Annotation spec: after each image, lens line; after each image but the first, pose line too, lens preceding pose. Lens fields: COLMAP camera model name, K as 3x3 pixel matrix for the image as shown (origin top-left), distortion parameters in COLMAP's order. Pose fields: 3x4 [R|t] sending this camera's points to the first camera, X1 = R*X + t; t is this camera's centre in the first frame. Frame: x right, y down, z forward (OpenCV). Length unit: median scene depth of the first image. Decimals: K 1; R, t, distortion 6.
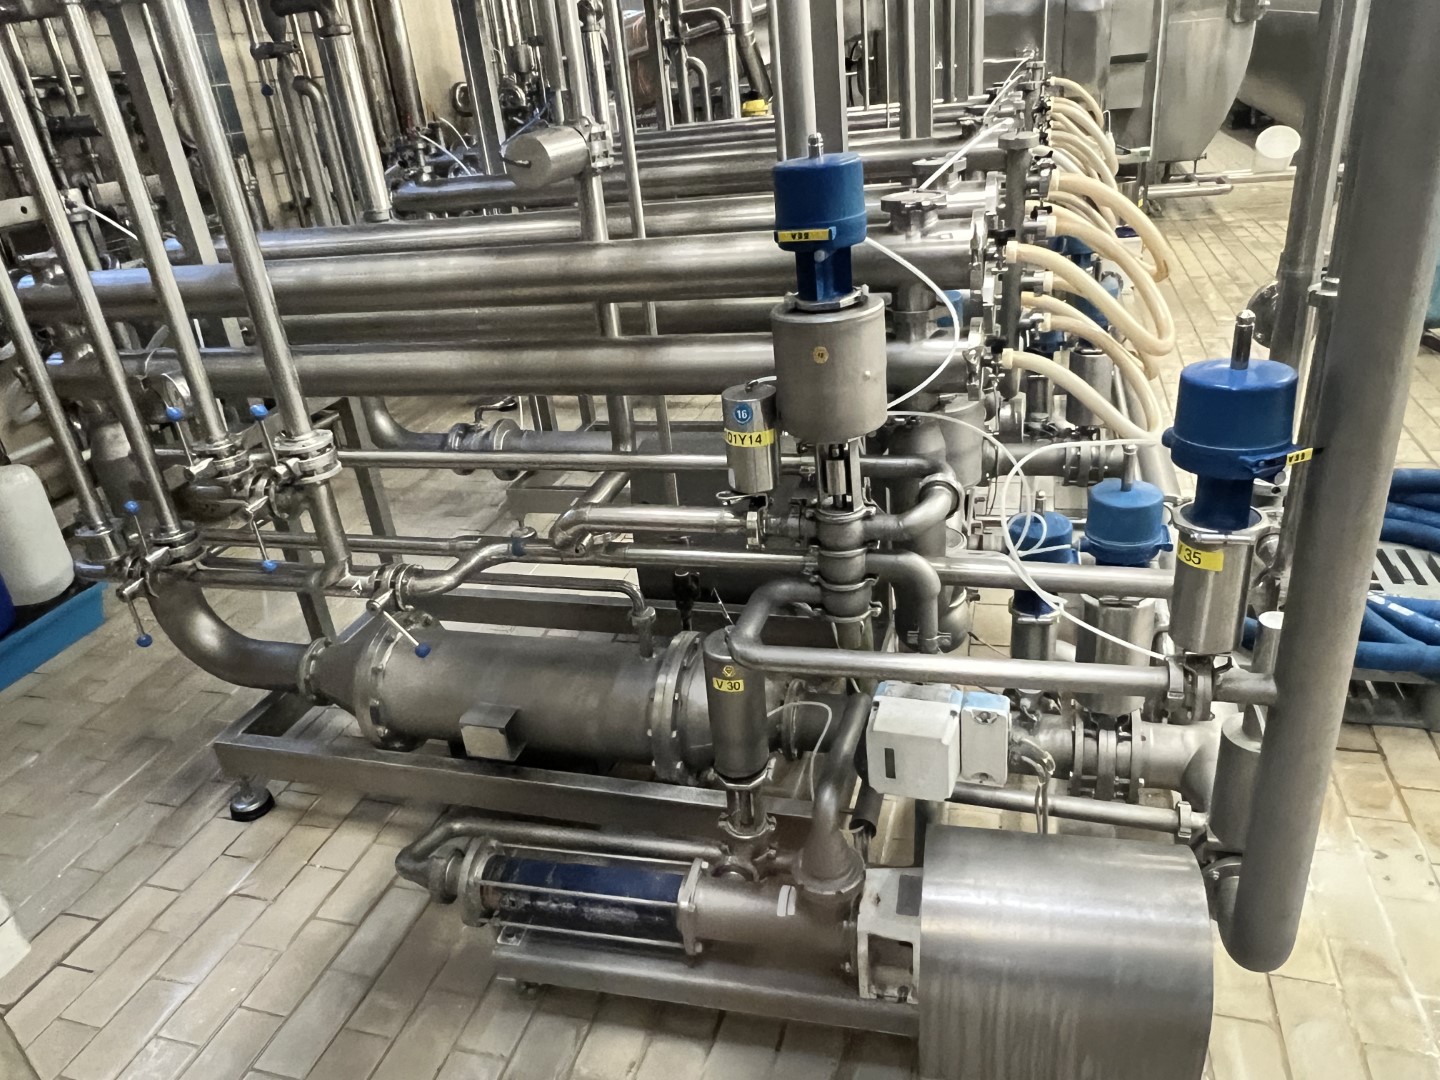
lens RADIAL K [[1011.8, 0, 713.3], [0, 1011.8, 550.1], [0, 0, 1]] dist [-0.005547, 0.005208]
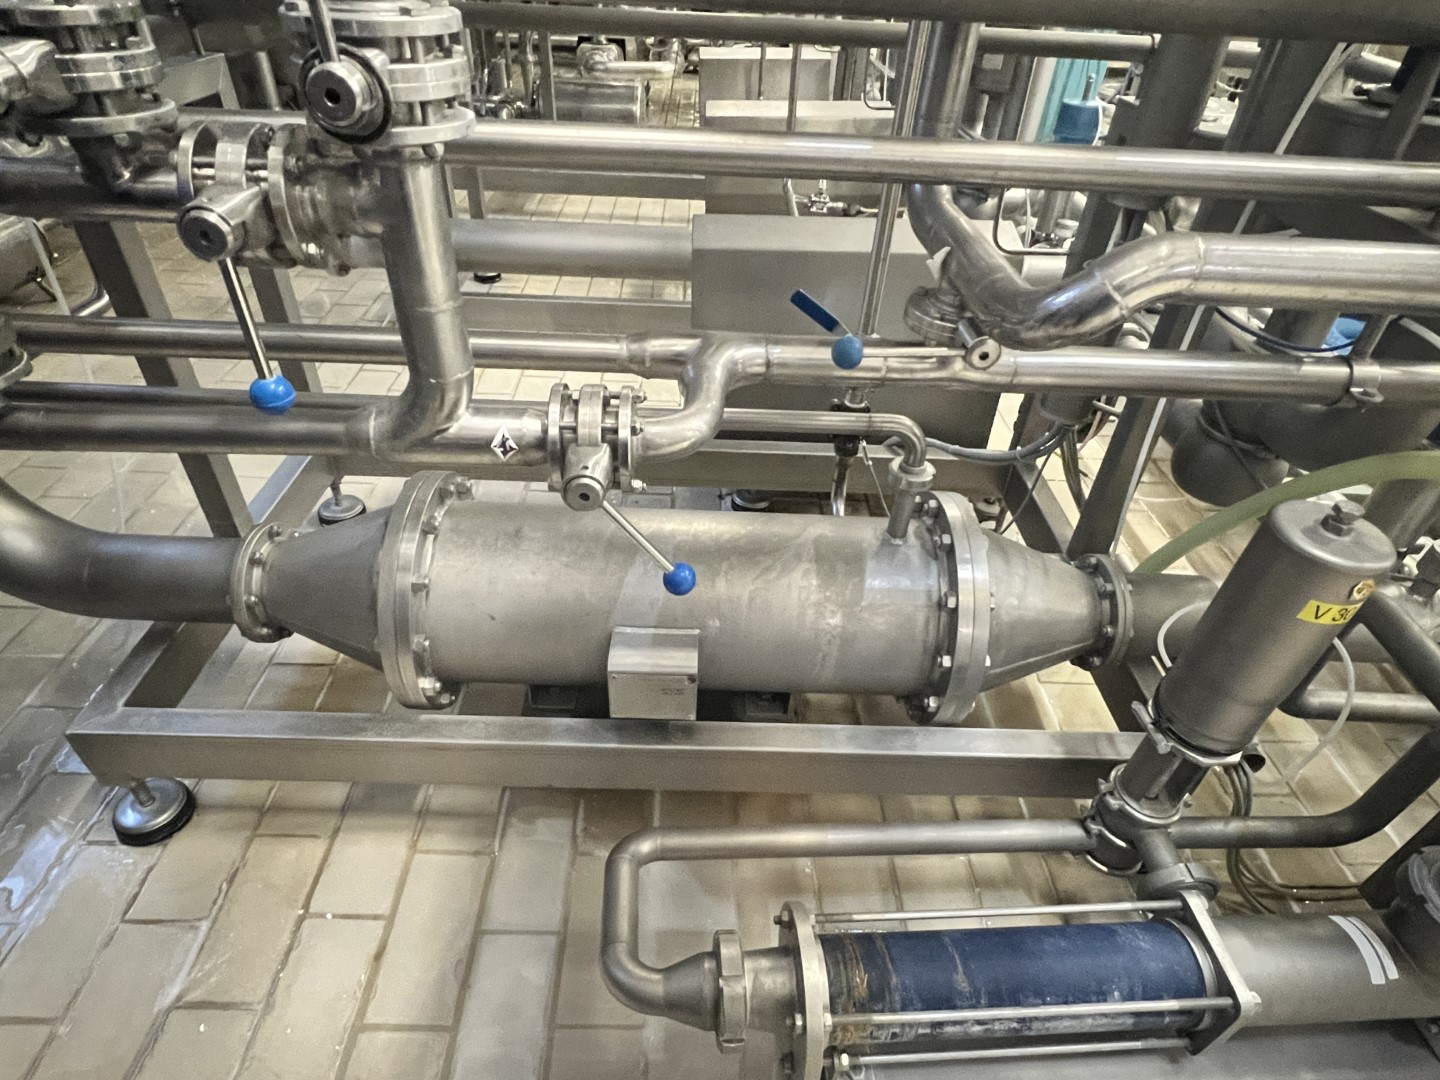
lens RADIAL K [[789.1, 0, 705.2], [0, 789.1, 544.3], [0, 0, 1]] dist [-0.000828, 0.000839]
pose [[0.942920, -0.074090, 0.324673, -0.370569], [0.005936, 0.978522, 0.206056, 0.010574], [-0.332966, -0.192367, 0.923108, 0.637431]]
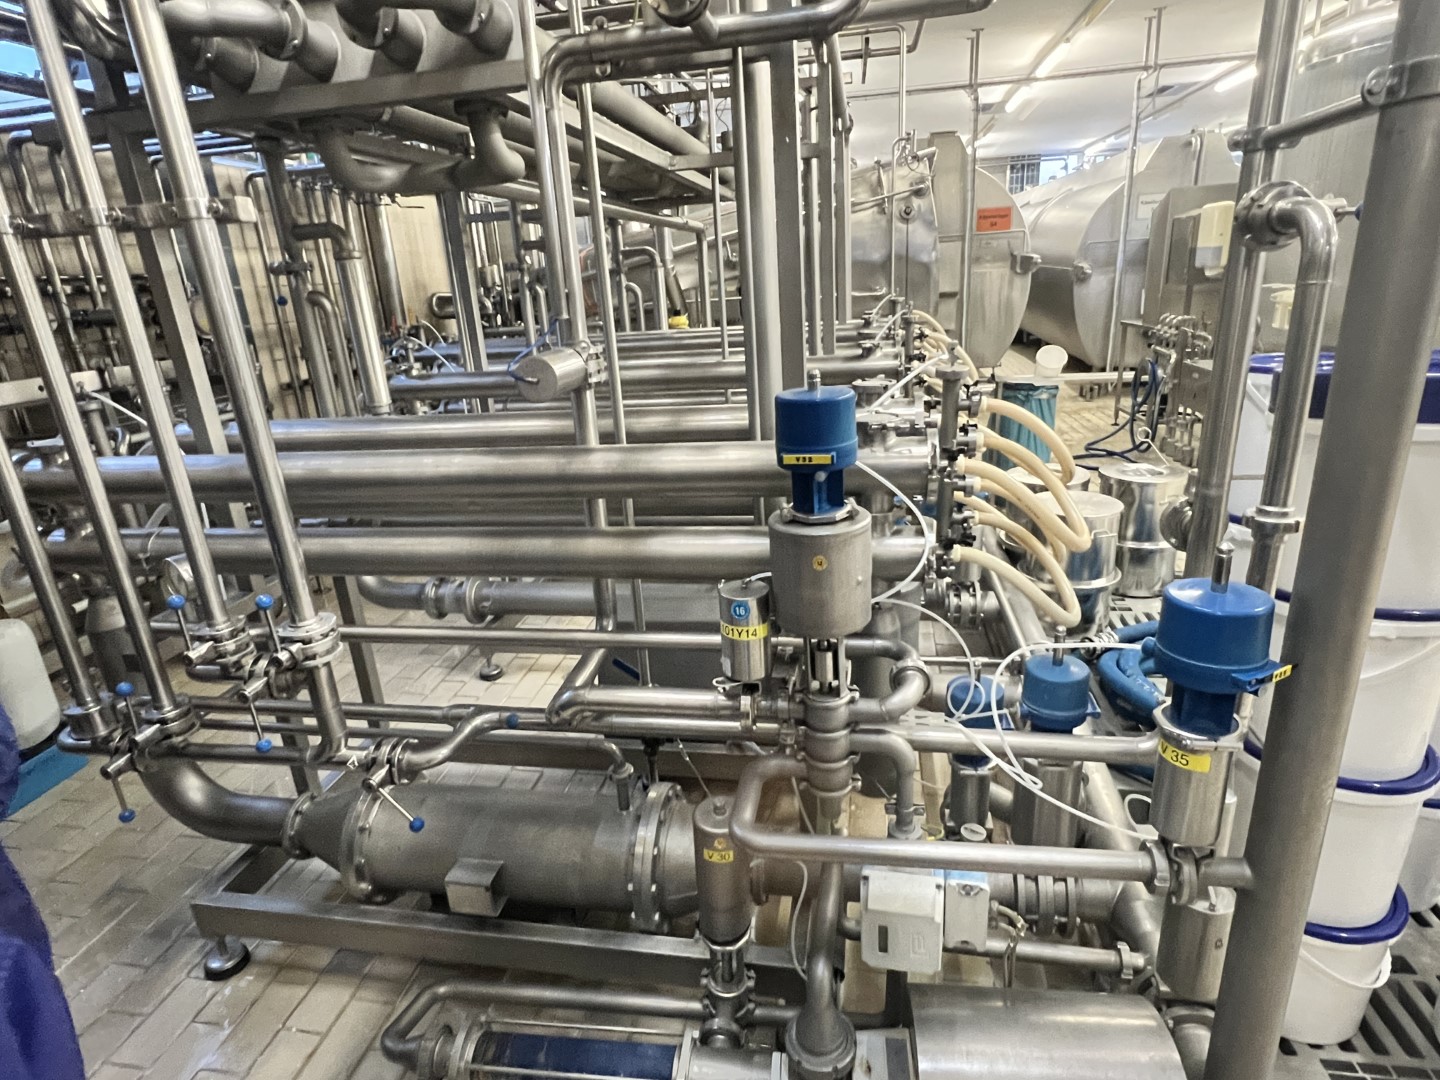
lens RADIAL K [[789.1, 0, 719.7], [0, 789.1, 540.9], [0, 0, 1]] dist [-0.000828, 0.000839]
pose [[0.992227, -0.000103, 0.124440, -0.074759], [0.016616, 0.991154, -0.131669, -0.073685], [-0.123325, 0.132713, 0.983452, 0.117262]]
